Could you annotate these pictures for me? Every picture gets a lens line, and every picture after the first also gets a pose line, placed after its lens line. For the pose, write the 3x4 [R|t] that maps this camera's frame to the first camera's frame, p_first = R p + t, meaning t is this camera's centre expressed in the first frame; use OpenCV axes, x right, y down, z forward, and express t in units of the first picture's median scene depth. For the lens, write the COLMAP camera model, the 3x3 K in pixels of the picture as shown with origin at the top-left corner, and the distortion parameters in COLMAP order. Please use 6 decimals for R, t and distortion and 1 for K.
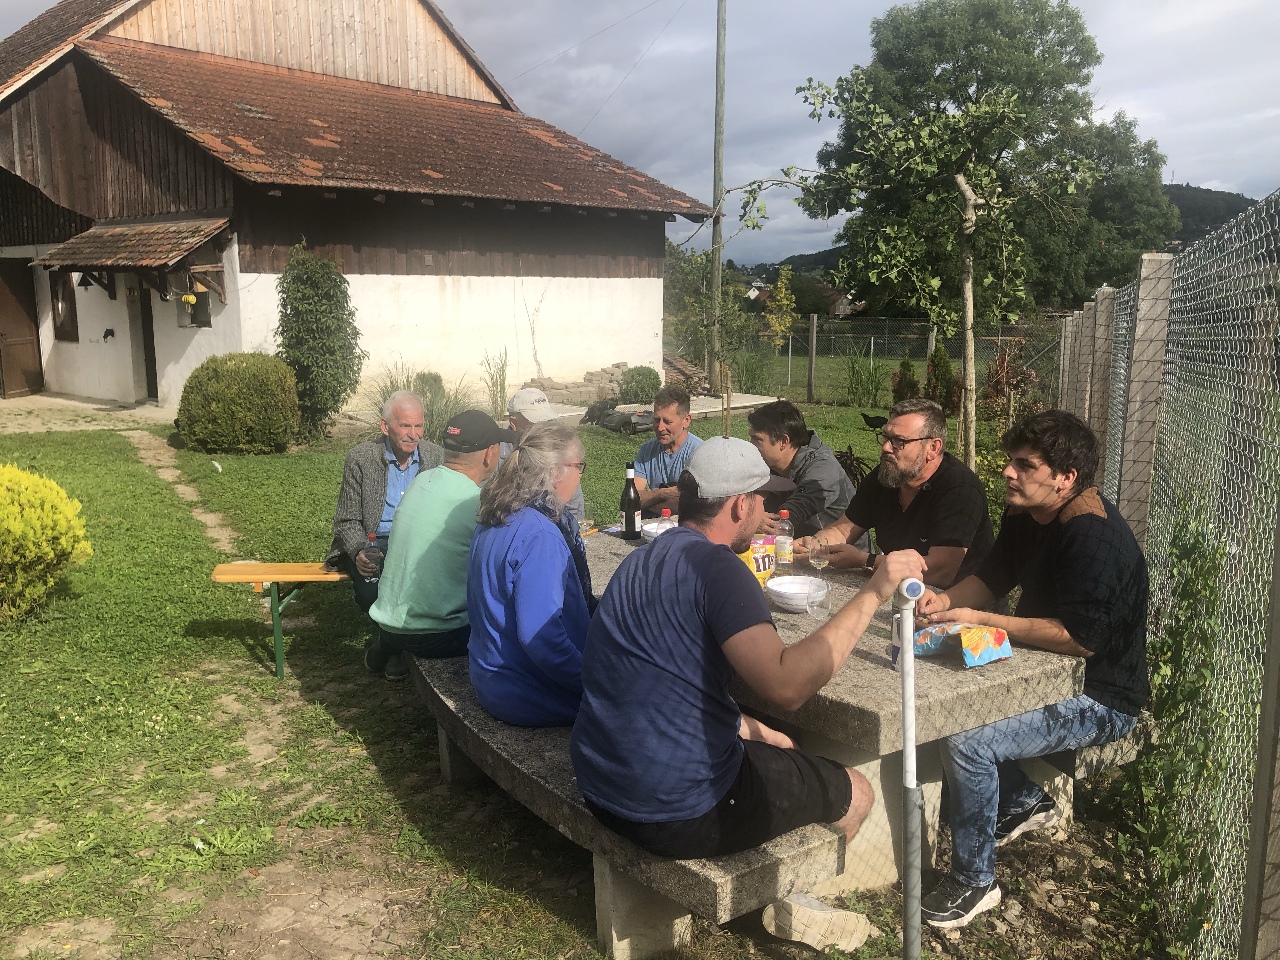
lens RADIAL K [[1071.1, 0, 665.6], [0, 1071.1, 468.8], [0, 0, 1]] dist [0.015537, -0.030831]
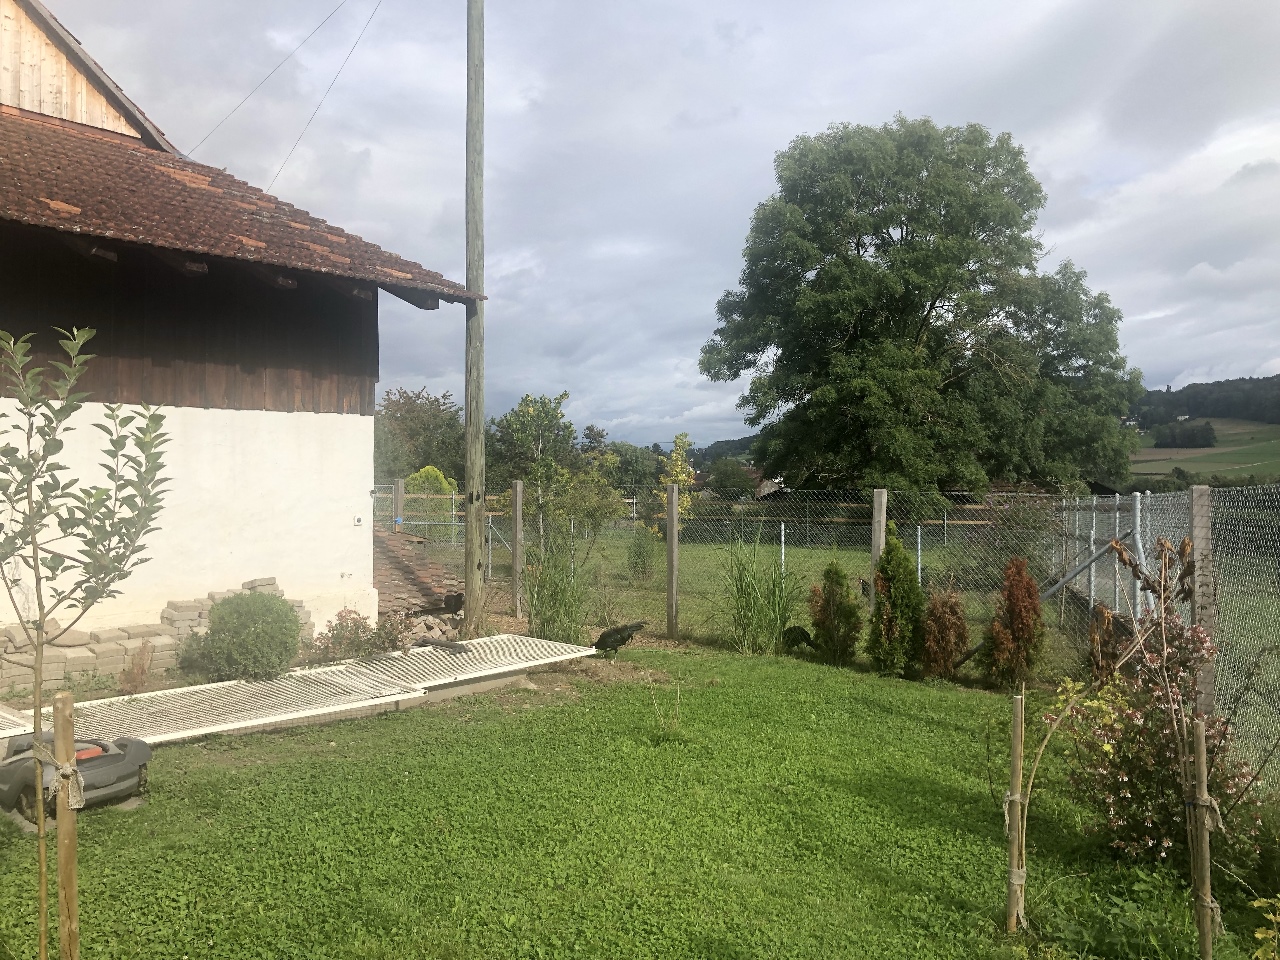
lens RADIAL K [[1071.1, 0, 639.7], [0, 1071.1, 481.8], [0, 0, 1]] dist [0.015537, -0.030831]
pose [[0.999068, -0.003242, 0.043035, 0.048265], [0.009999, 0.987431, -0.157734, -0.027810], [-0.041983, 0.158018, 0.986543, 0.216420]]
